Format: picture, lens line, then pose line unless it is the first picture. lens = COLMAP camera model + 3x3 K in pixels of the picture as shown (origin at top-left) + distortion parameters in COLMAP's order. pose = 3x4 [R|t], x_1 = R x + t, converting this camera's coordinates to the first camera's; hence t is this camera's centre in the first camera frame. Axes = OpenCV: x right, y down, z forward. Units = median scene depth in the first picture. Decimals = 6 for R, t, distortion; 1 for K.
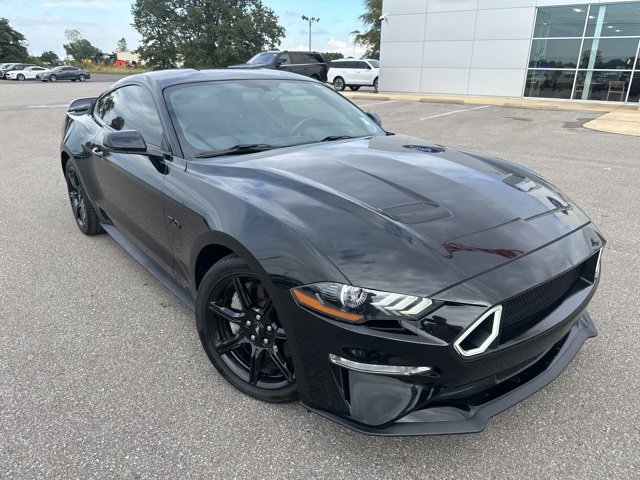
lens RADIAL K [[461.2, 0, 321.6], [0, 461.2, 239.6], [0, 0, 1]] dist [0.029146, -0.041253]
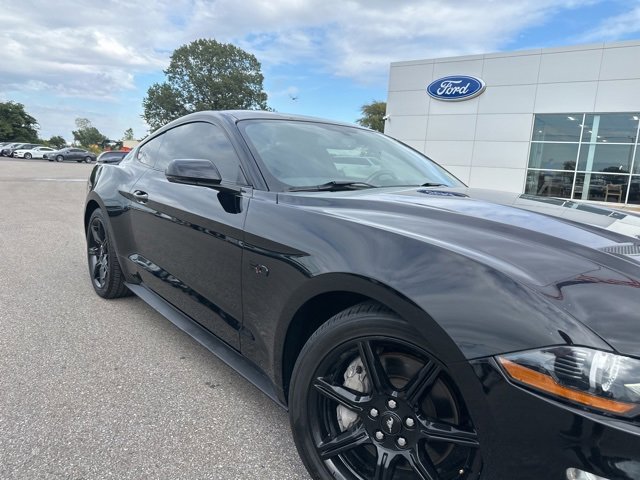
lens RADIAL K [[461.2, 0, 321.6], [0, 461.2, 239.6], [0, 0, 1]] dist [0.029146, -0.041253]
pose [[0.998722, 0.047229, 0.018008, -0.128294], [-0.042861, 0.980151, -0.193565, 0.032432], [-0.026792, 0.192546, 0.980922, 0.136396]]
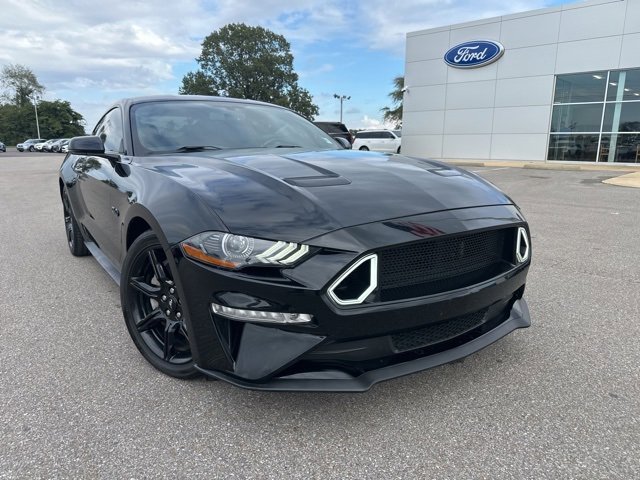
lens RADIAL K [[461.6, 0, 310.7], [0, 461.6, 242.2], [0, 0, 1]] dist [0.034623, -0.054877]
pose [[0.995741, 0.010213, -0.091622, 0.125056], [-0.023274, 0.989500, -0.142644, 0.097571], [0.089203, 0.144169, 0.985524, 0.000684]]
